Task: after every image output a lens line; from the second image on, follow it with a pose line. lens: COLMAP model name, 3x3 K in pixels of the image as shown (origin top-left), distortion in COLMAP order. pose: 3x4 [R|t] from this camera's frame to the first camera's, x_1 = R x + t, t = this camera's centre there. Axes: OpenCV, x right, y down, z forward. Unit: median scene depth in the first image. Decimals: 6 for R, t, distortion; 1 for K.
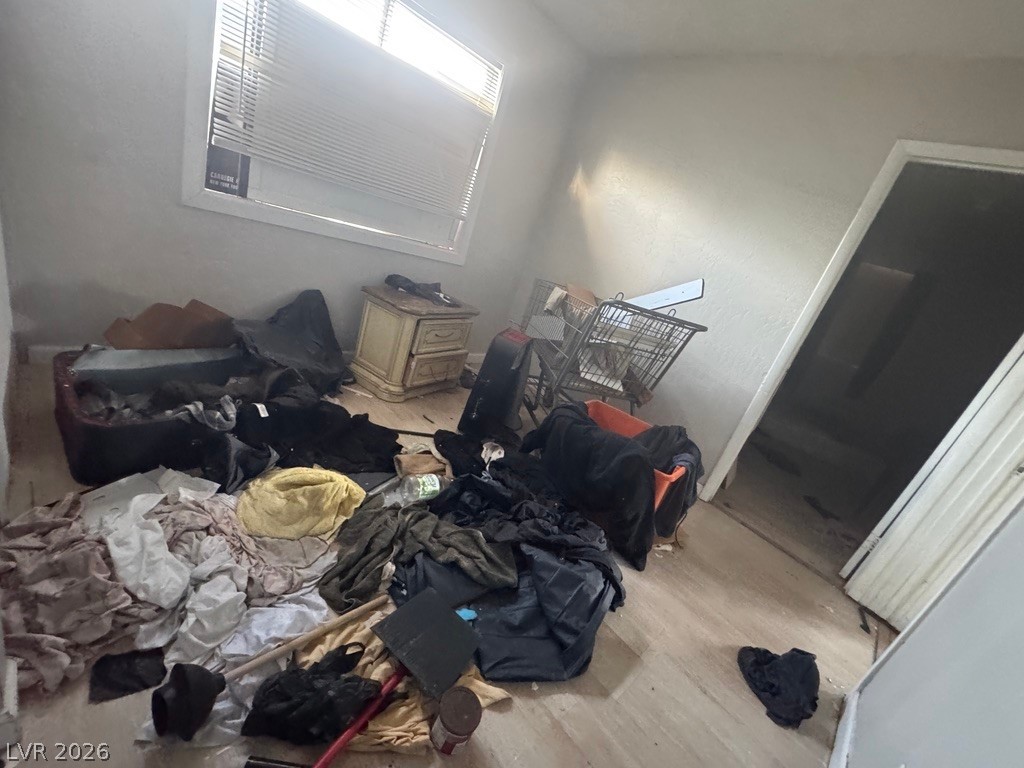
lens RADIAL K [[412.6, 0, 506.0], [0, 412.6, 385.3], [0, 0, 1]] dist [-0.000691, 0.000469]
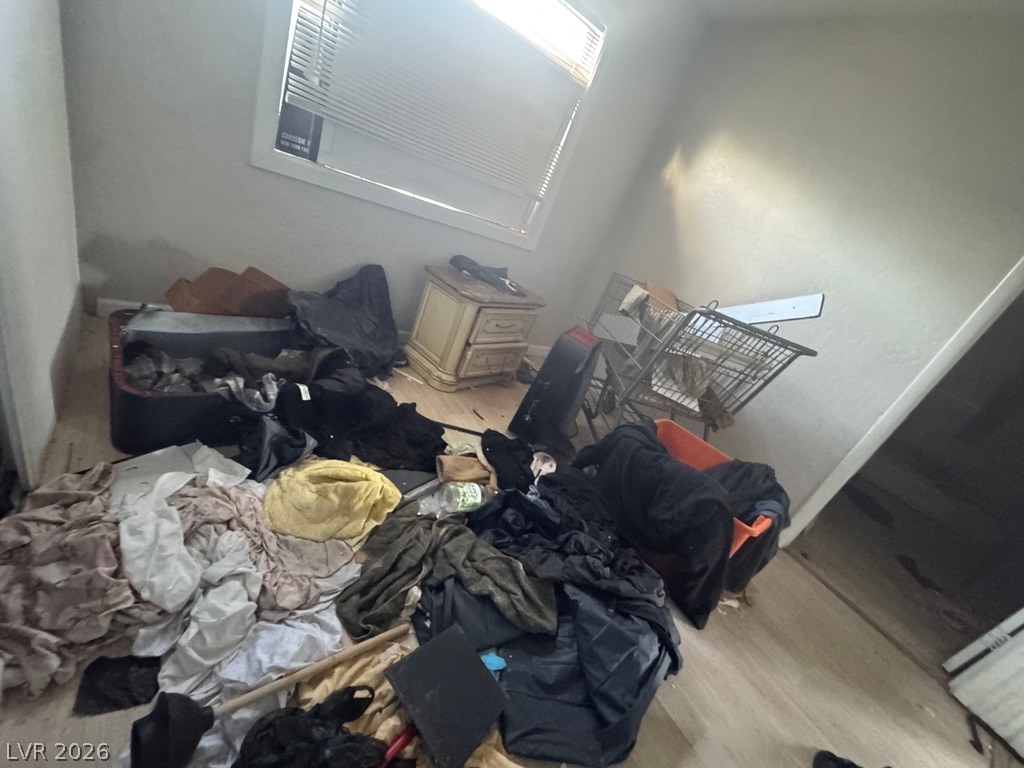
lens RADIAL K [[412.6, 0, 511.5], [0, 412.6, 383.7], [0, 0, 1]] dist [-0.000691, 0.000469]
pose [[0.986441, 0.119191, -0.112819, -0.024183], [-0.115225, 0.992490, 0.041075, -0.048506], [0.116867, -0.027518, 0.992766, 0.119271]]
